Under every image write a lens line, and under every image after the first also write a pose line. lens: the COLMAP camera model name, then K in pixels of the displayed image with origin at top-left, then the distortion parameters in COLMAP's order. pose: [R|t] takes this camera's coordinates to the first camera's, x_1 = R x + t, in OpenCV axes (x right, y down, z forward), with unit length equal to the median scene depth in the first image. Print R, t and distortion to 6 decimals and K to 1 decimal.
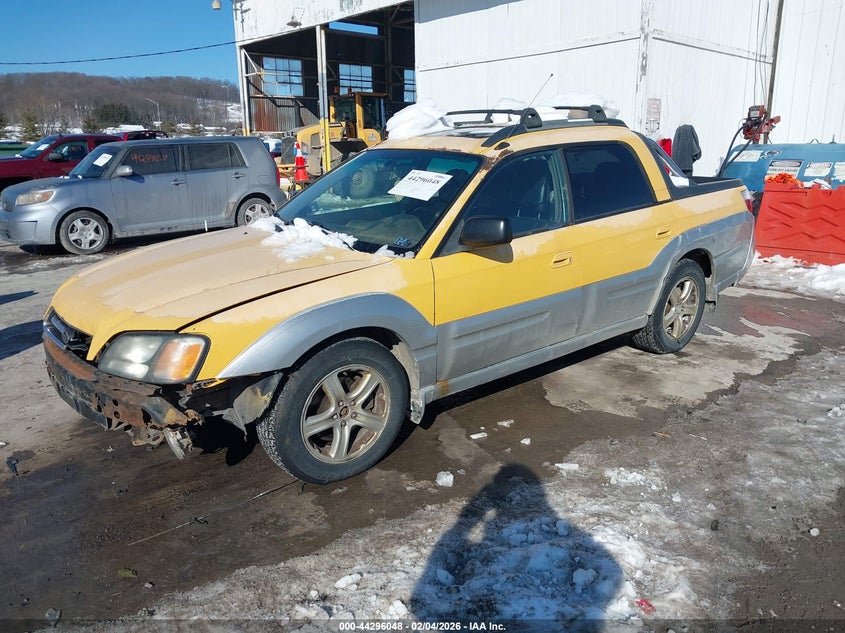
lens RADIAL K [[689.3, 0, 422.5], [0, 689.3, 316.5], [0, 0, 1]] dist [0.005869, -0.089883]
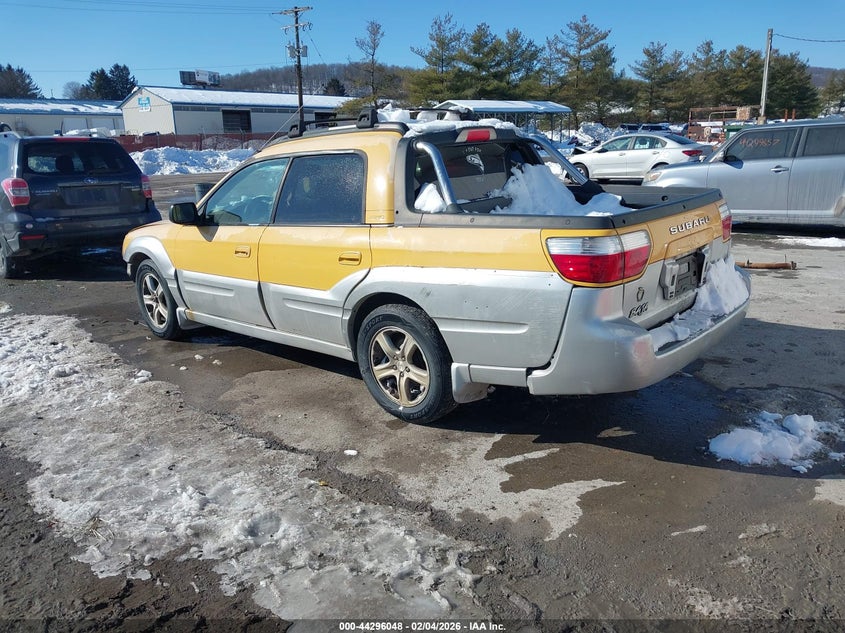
lens RADIAL K [[689.3, 0, 422.5], [0, 689.3, 316.5], [0, 0, 1]] dist [0.005869, -0.089883]
pose [[0.132059, 0.266205, -0.954827, 1.086548], [-0.218634, 0.947363, 0.233886, -0.249148], [0.966830, 0.177871, 0.183309, 0.856060]]
